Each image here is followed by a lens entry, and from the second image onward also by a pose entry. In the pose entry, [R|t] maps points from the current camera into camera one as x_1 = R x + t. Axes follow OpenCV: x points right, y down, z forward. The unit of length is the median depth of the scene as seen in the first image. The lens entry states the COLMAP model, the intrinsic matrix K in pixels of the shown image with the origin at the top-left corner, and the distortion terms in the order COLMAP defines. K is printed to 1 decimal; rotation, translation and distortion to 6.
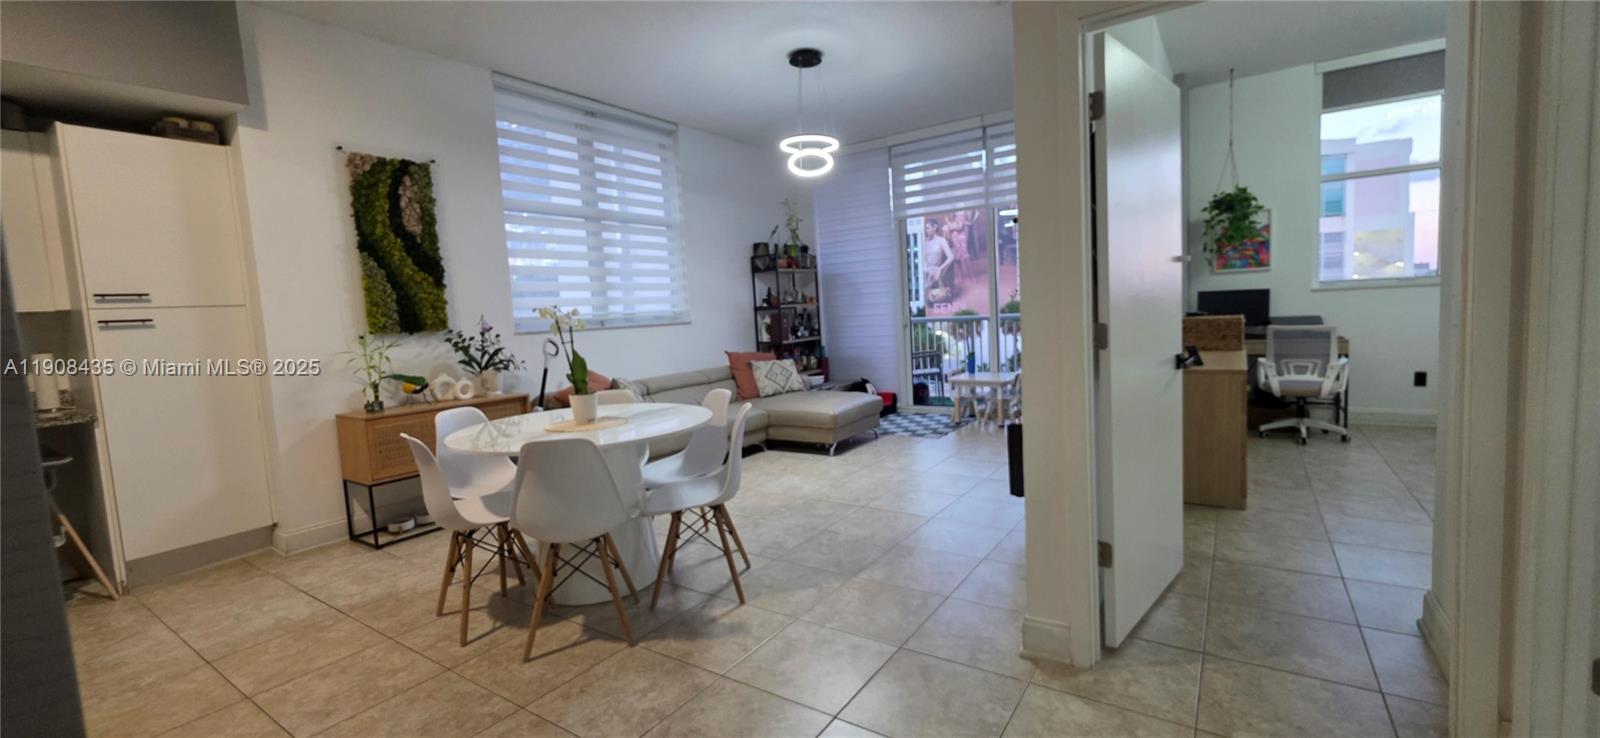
lens RADIAL K [[651.5, 0, 806.6], [0, 651.5, 366.5], [0, 0, 1]] dist [-0.004079, -0.000142]
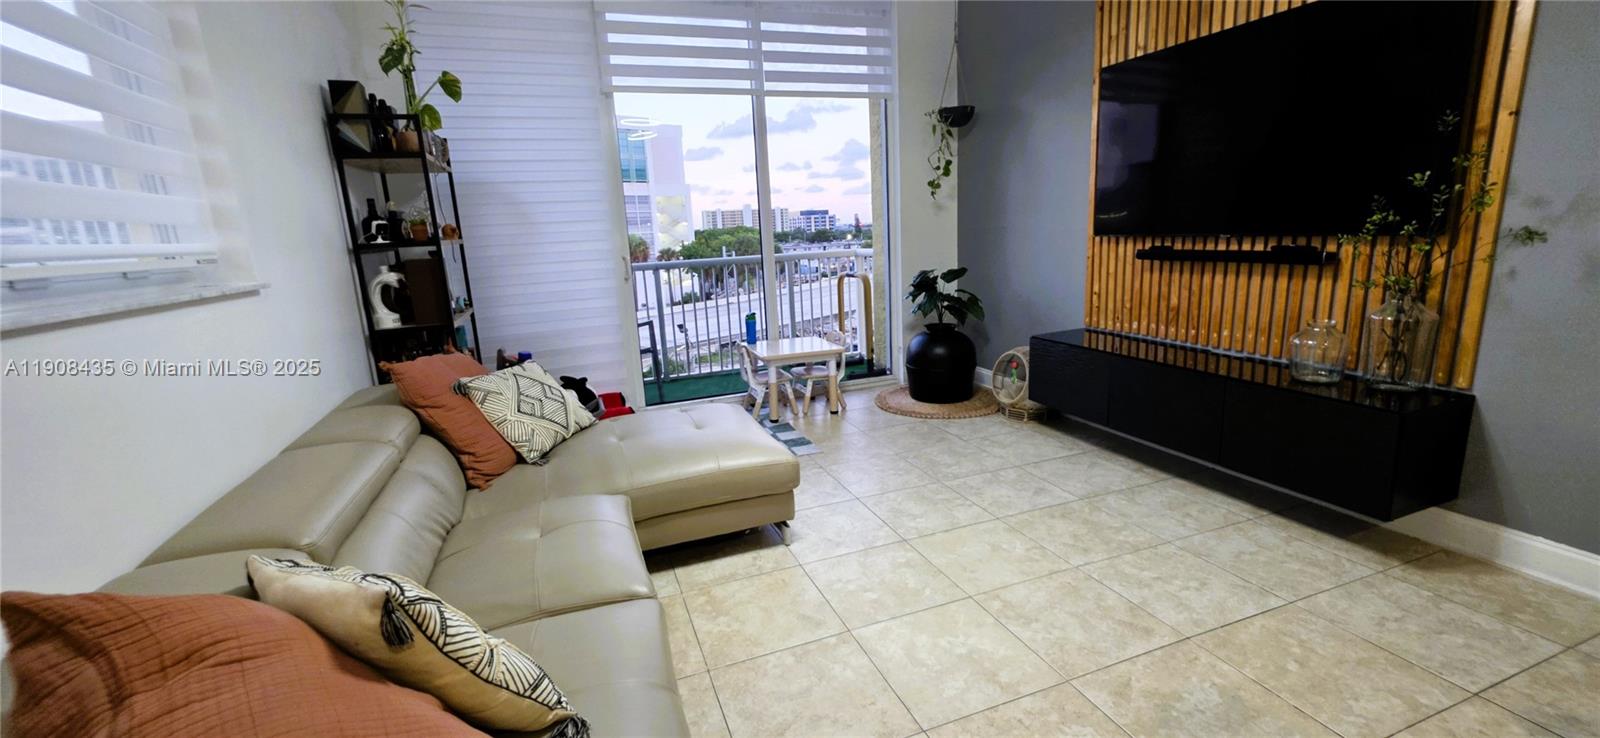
lens RADIAL K [[651.5, 0, 802.1], [0, 651.5, 370.2], [0, 0, 1]] dist [-0.004079, -0.000142]
pose [[0.583804, -0.151894, 0.797560, -0.280610], [0.089319, 0.988397, 0.122859, -0.044287], [-0.806967, -0.000488, 0.590597, 0.600218]]
